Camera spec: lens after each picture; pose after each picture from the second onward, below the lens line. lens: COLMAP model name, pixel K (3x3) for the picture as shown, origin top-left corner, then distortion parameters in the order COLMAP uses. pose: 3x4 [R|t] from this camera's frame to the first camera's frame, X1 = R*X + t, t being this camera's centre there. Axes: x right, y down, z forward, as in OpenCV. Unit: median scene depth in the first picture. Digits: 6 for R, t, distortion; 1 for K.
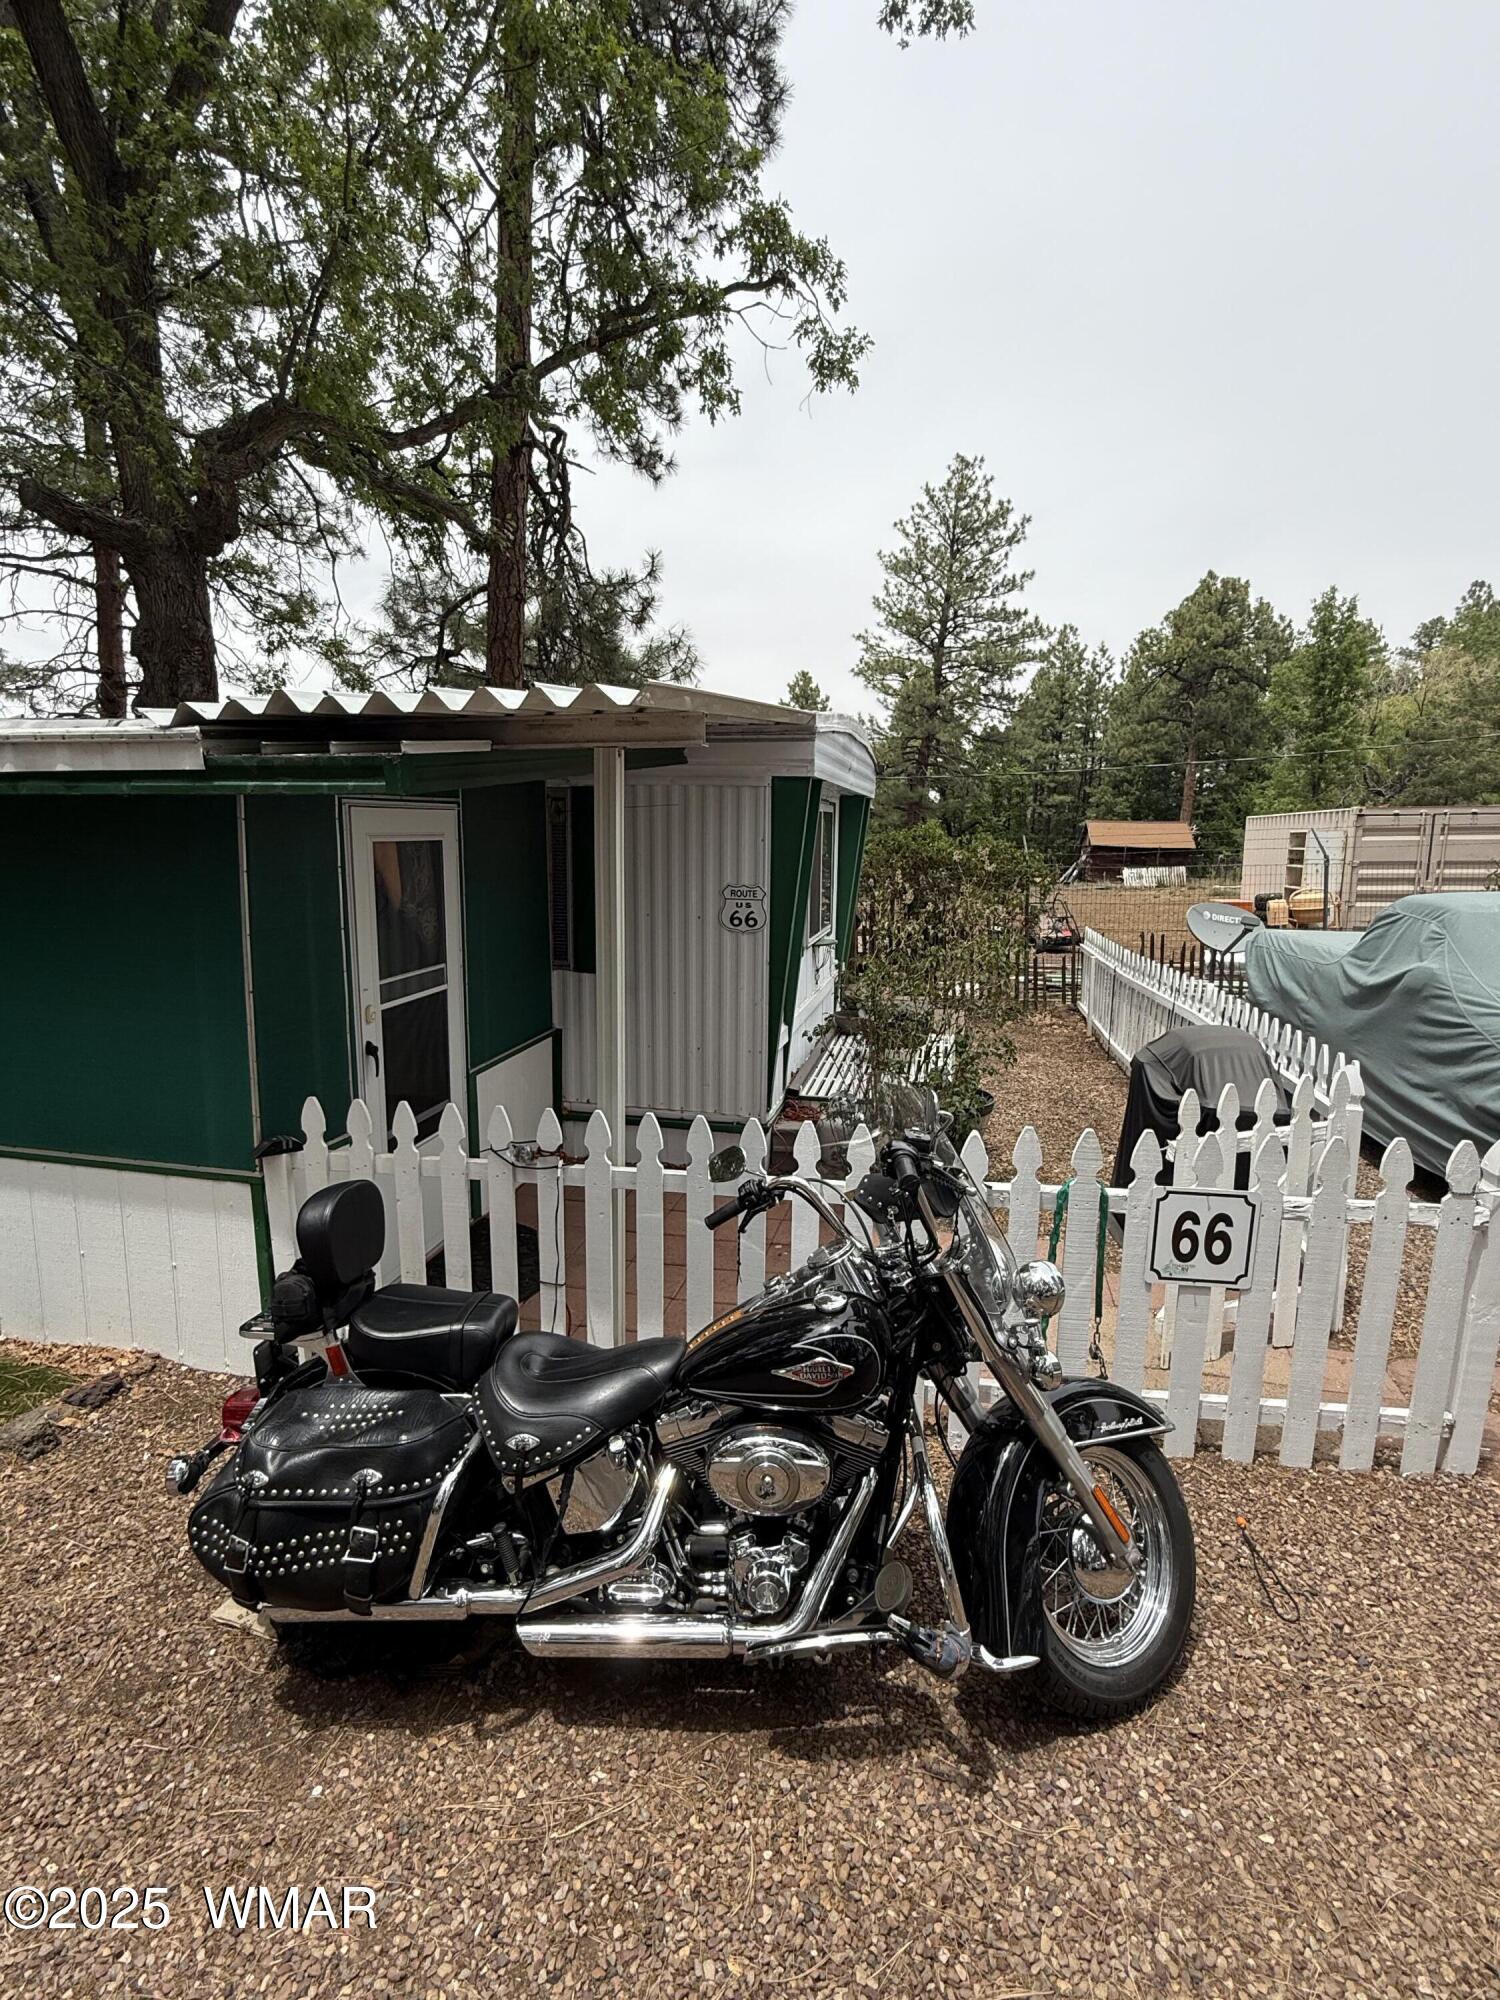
lens RADIAL K [[943.7, 0, 748.8], [0, 943.7, 995.5], [0, 0, 1]] dist [-0.001173, 0.000648]
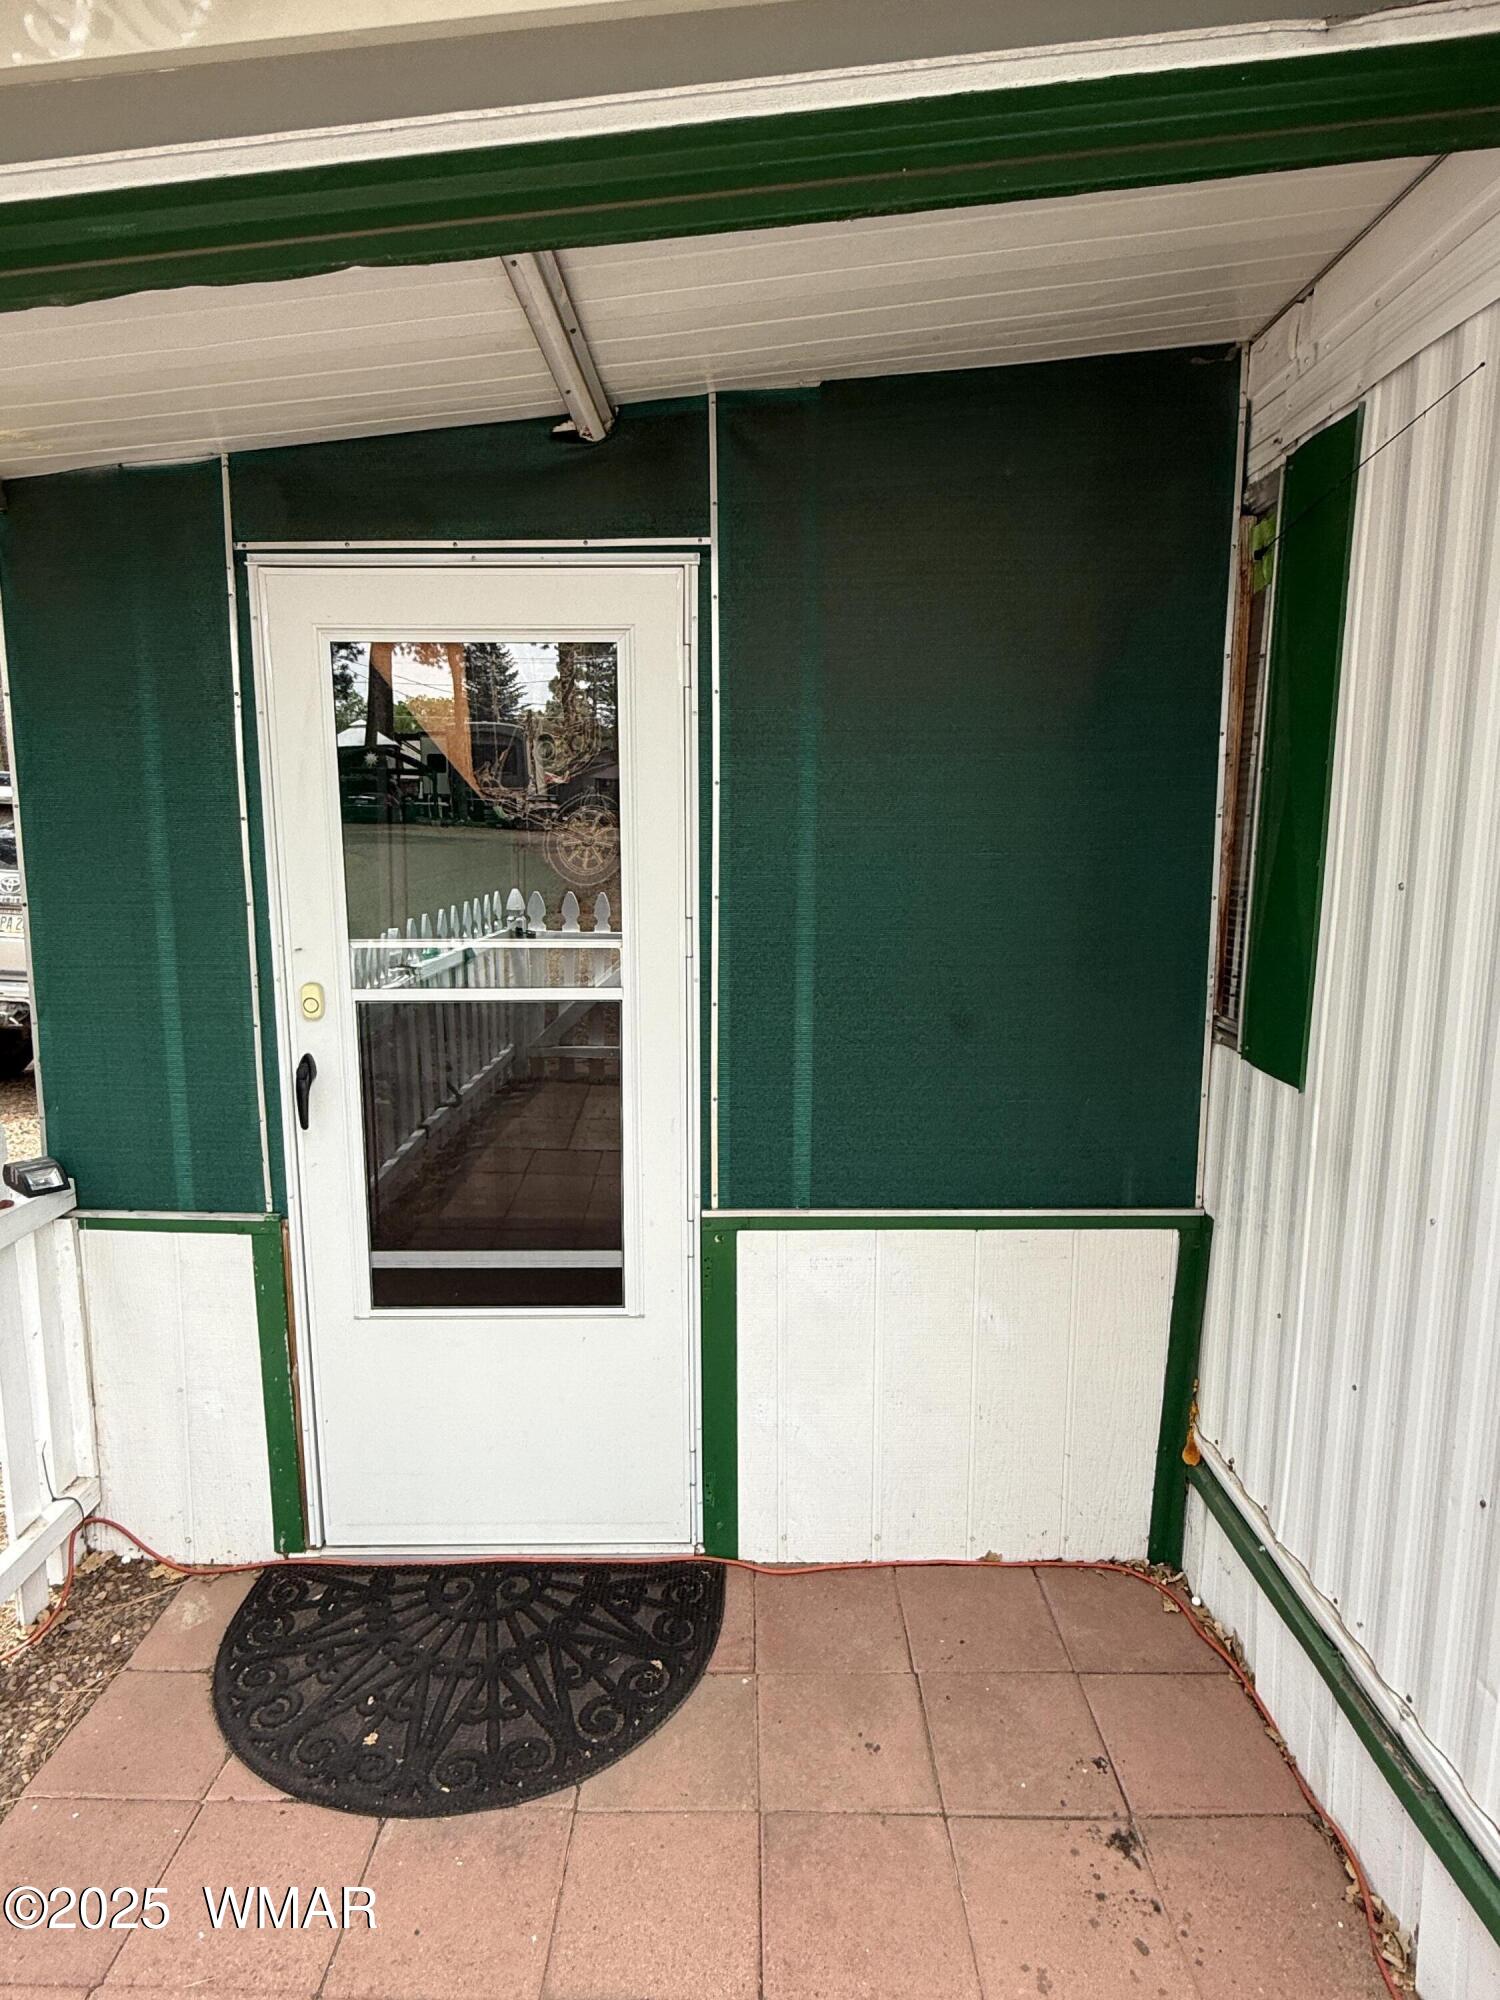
lens RADIAL K [[1099.0, 0, 742.7], [0, 1099.0, 1000.0], [0, 0, 1]] dist [-0.000918, 0.000002]
pose [[0.197697, 0.144236, -0.969594, 0.149679], [-0.169376, 0.979265, 0.111139, -0.061764], [0.965519, 0.142254, 0.218028, 0.815823]]
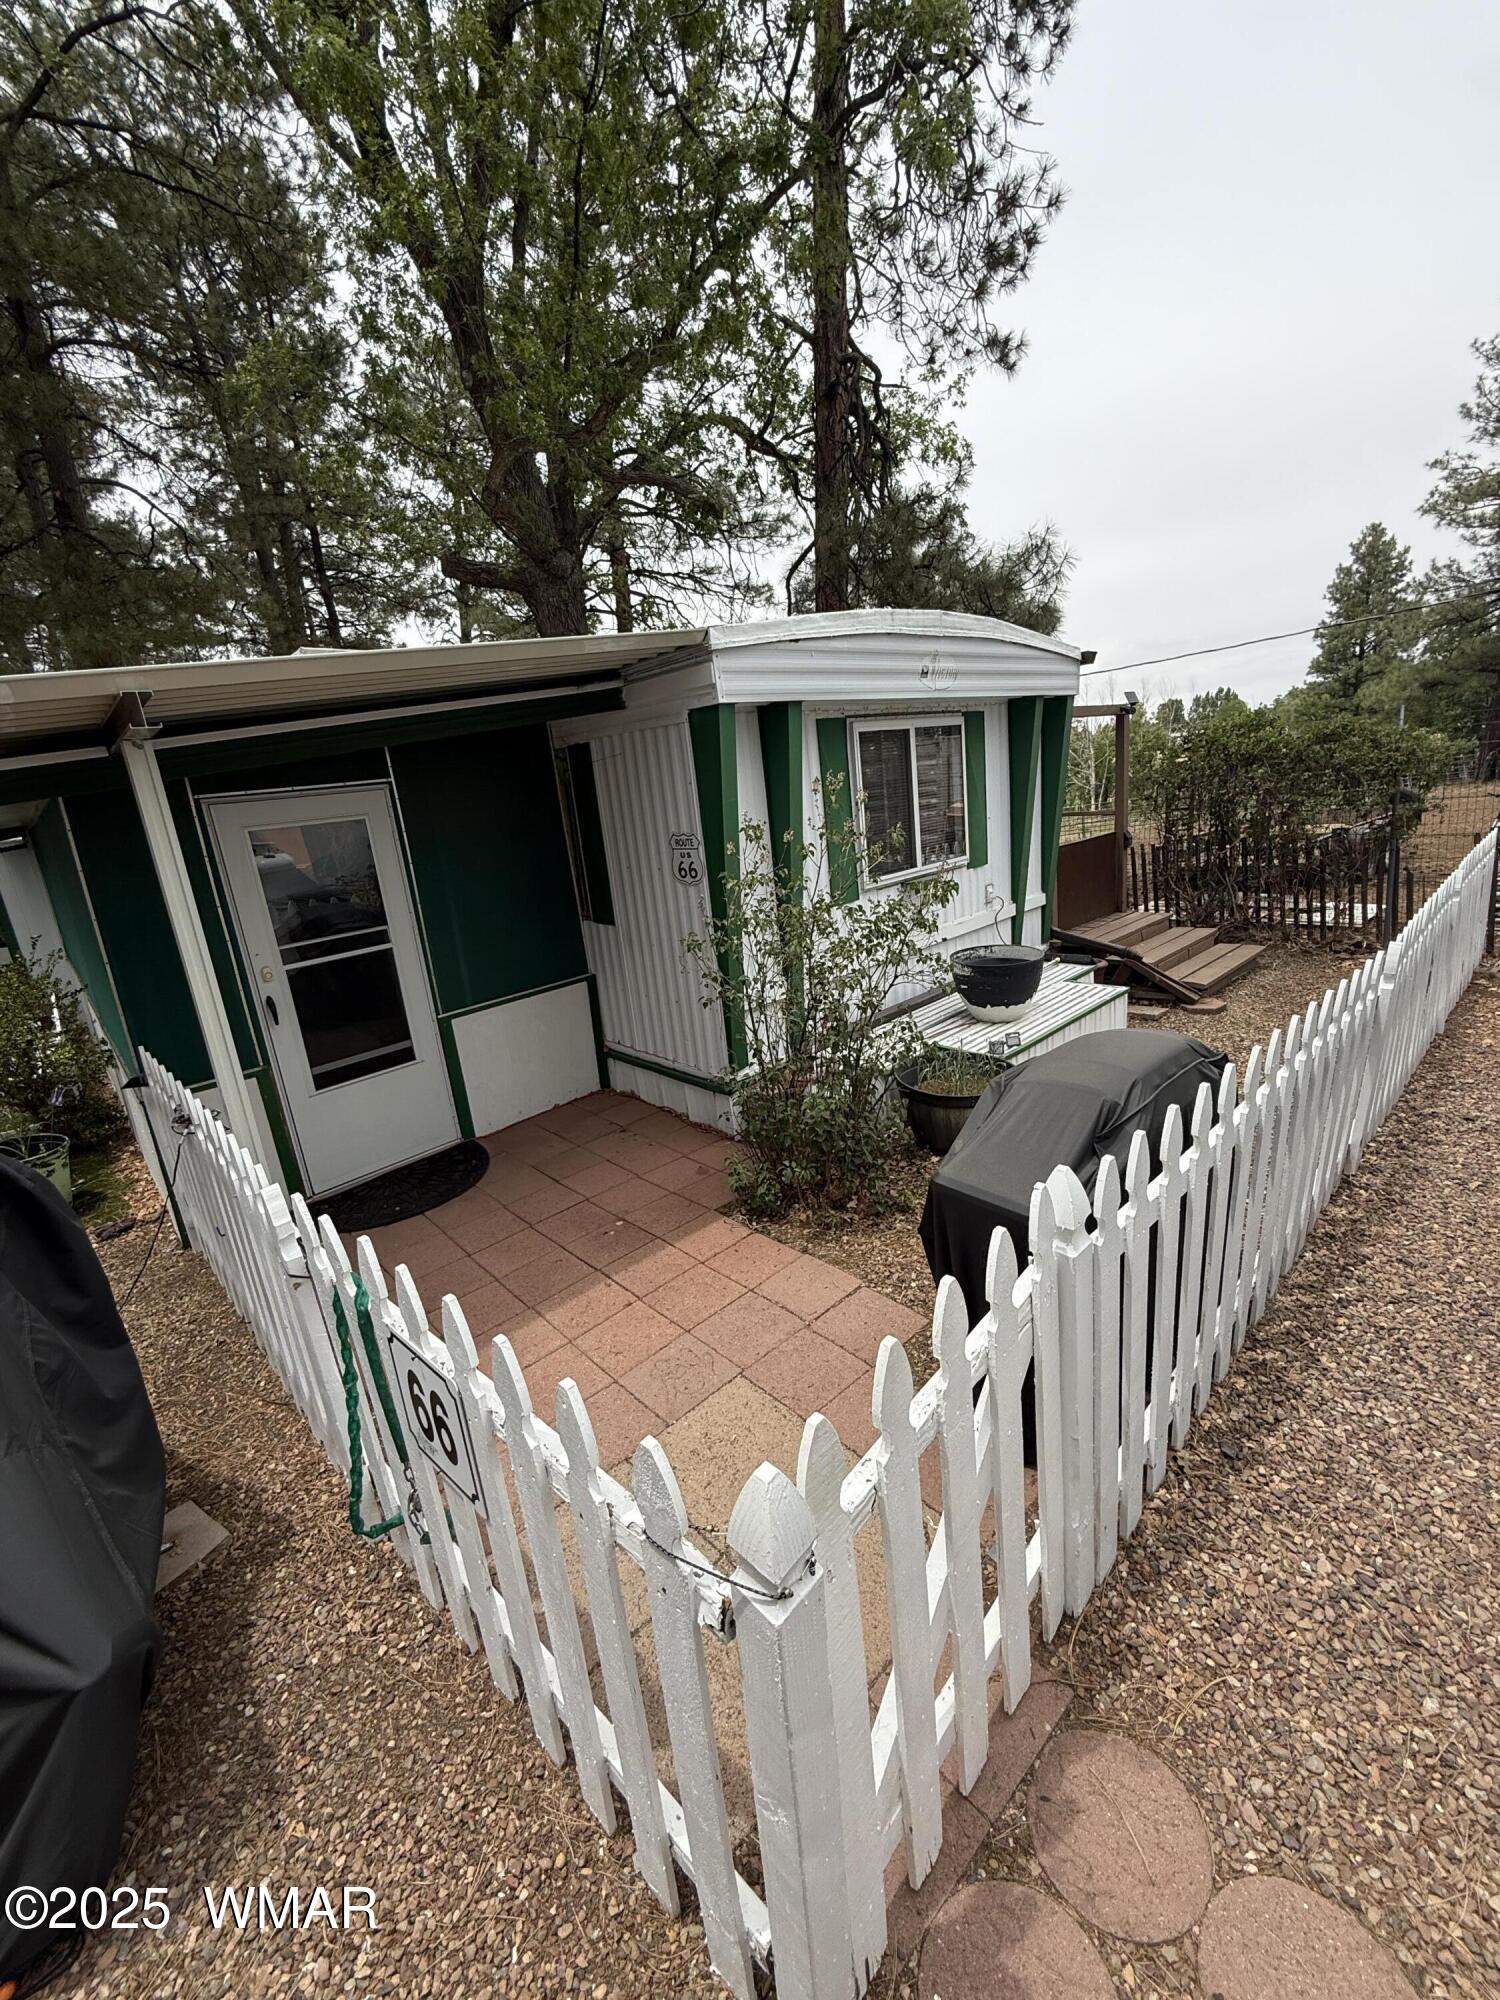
lens RADIAL K [[797.6, 0, 752.0], [0, 797.6, 991.2], [0, 0, 1]] dist [-0.000110, -0.000144]
pose [[0.813344, 0.057669, -0.578917, 0.530735], [0.009686, 0.993595, 0.112586, -0.051231], [0.581702, -0.097179, 0.807576, 0.394780]]
